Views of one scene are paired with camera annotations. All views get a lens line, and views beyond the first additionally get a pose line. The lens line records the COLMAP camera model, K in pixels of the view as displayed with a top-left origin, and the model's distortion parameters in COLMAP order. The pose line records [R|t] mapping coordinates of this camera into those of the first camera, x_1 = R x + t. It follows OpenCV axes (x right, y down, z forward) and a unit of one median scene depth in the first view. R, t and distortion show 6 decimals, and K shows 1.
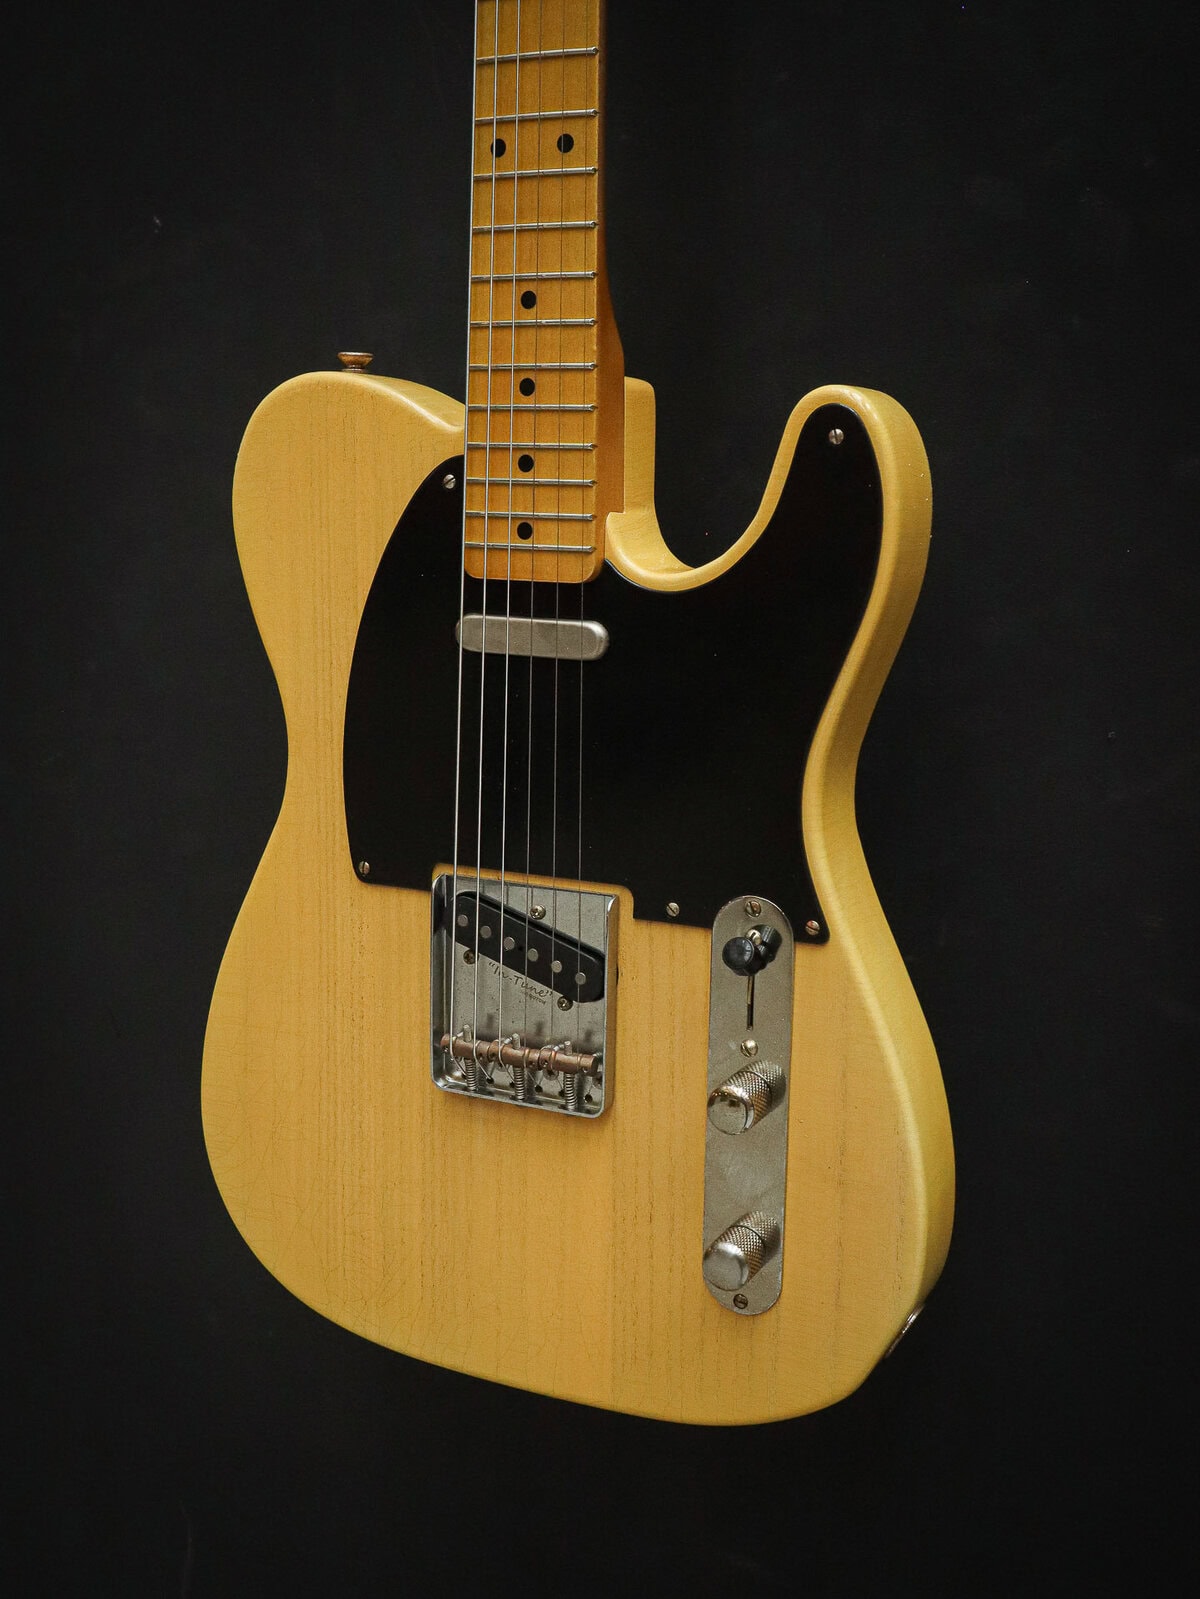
lens RADIAL K [[1833.9, 0, 607.7], [0, 1833.9, 805.3], [0, 0, 1]] dist [-0.027035, 0.000000]
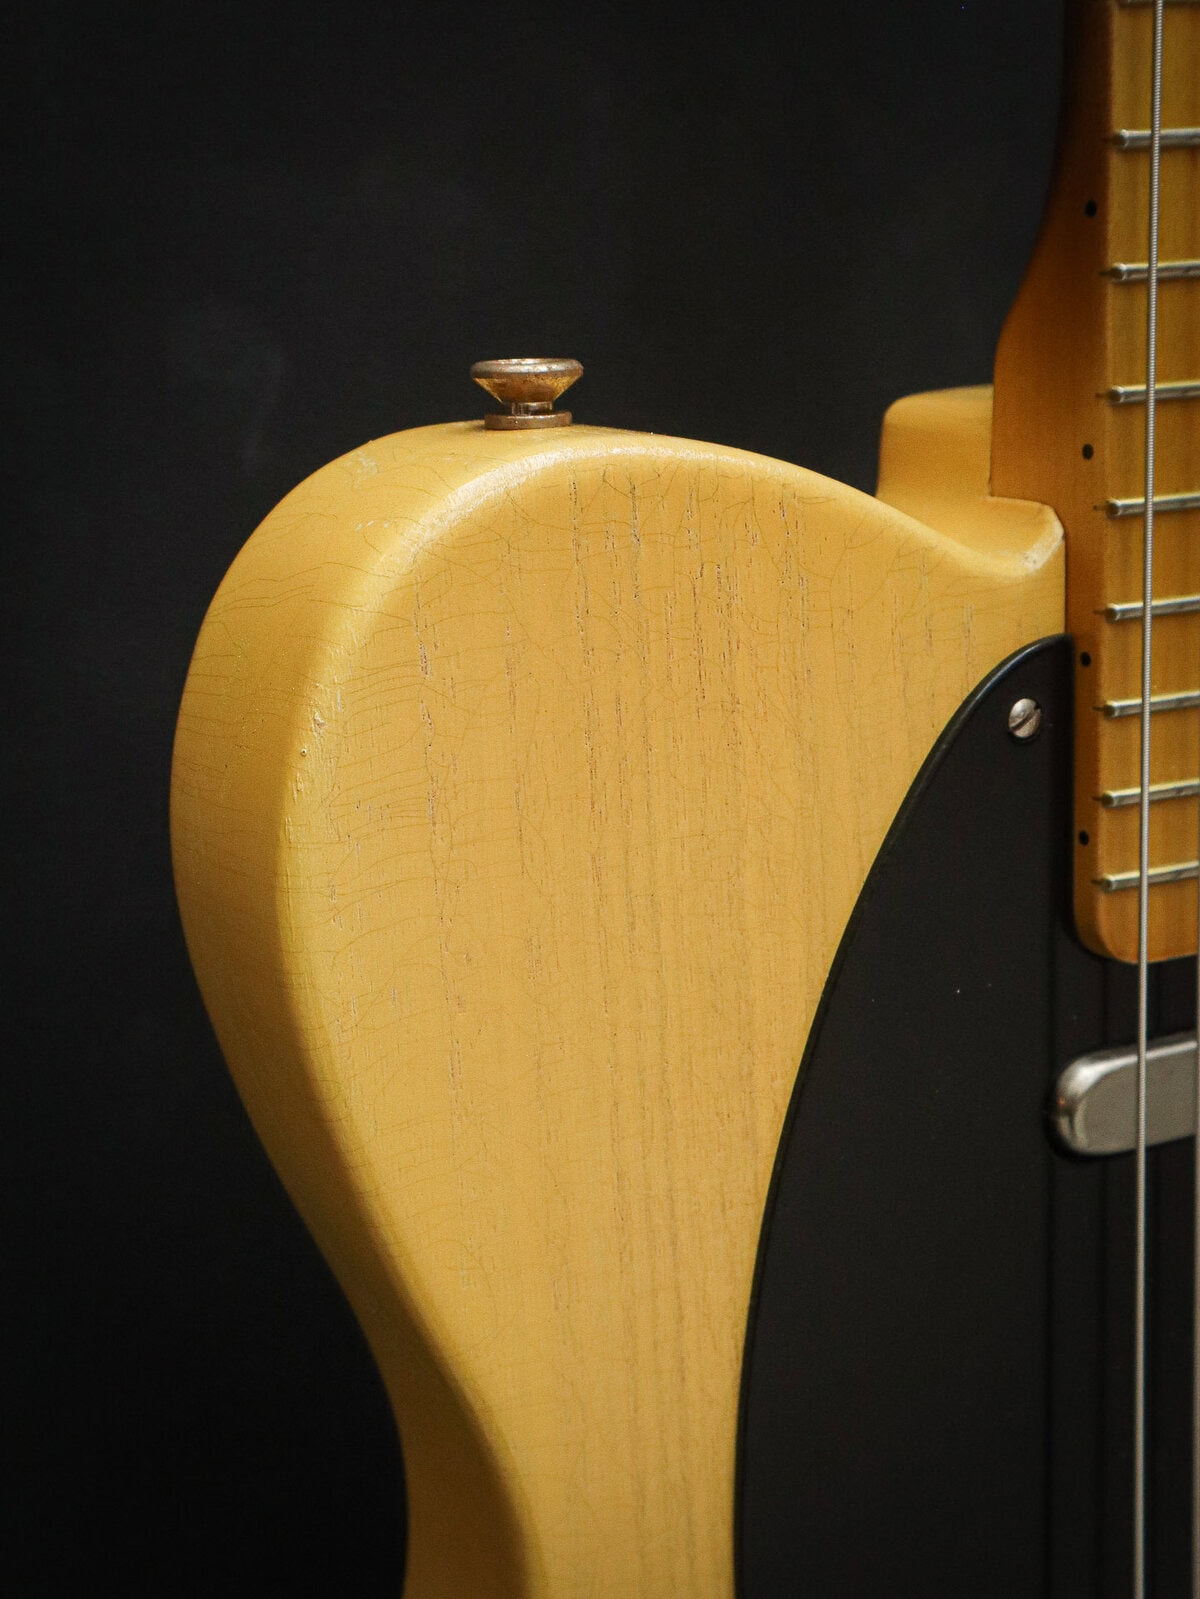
lens RADIAL K [[2424.9, 0, 596.2], [0, 2424.9, 803.4], [0, 0, 1]] dist [0.032847, 0.000000]
pose [[0.590820, -0.230288, 0.773239, -0.496713], [0.196963, 0.970570, 0.138562, -0.240801], [-0.782392, 0.070434, 0.618791, 0.774211]]
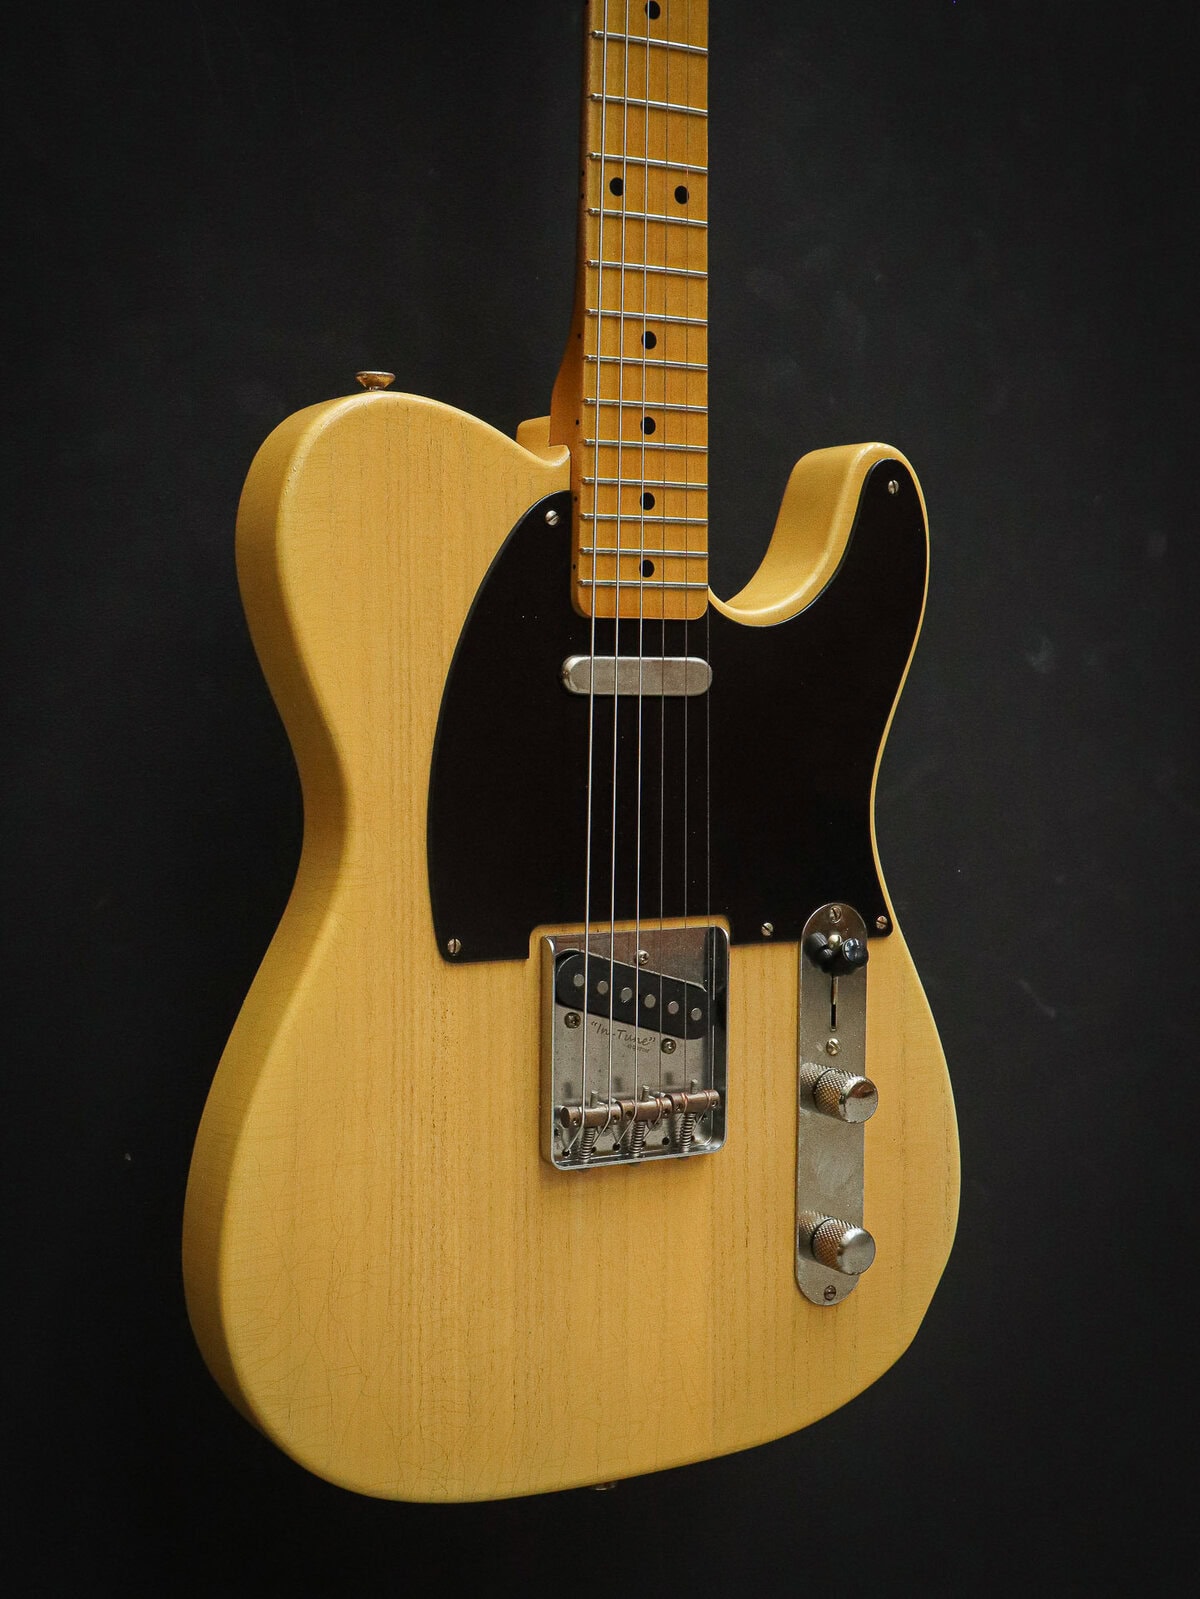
lens RADIAL K [[2373.9, 0, 641.5], [0, 2373.9, 832.8], [0, 0, 1]] dist [0.002963, 0.000000]
pose [[0.546222, -0.079177, 0.833890, -1.100480], [0.143290, 0.989681, 0.000110, -0.007933], [-0.825293, 0.119428, 0.551931, 0.297419]]
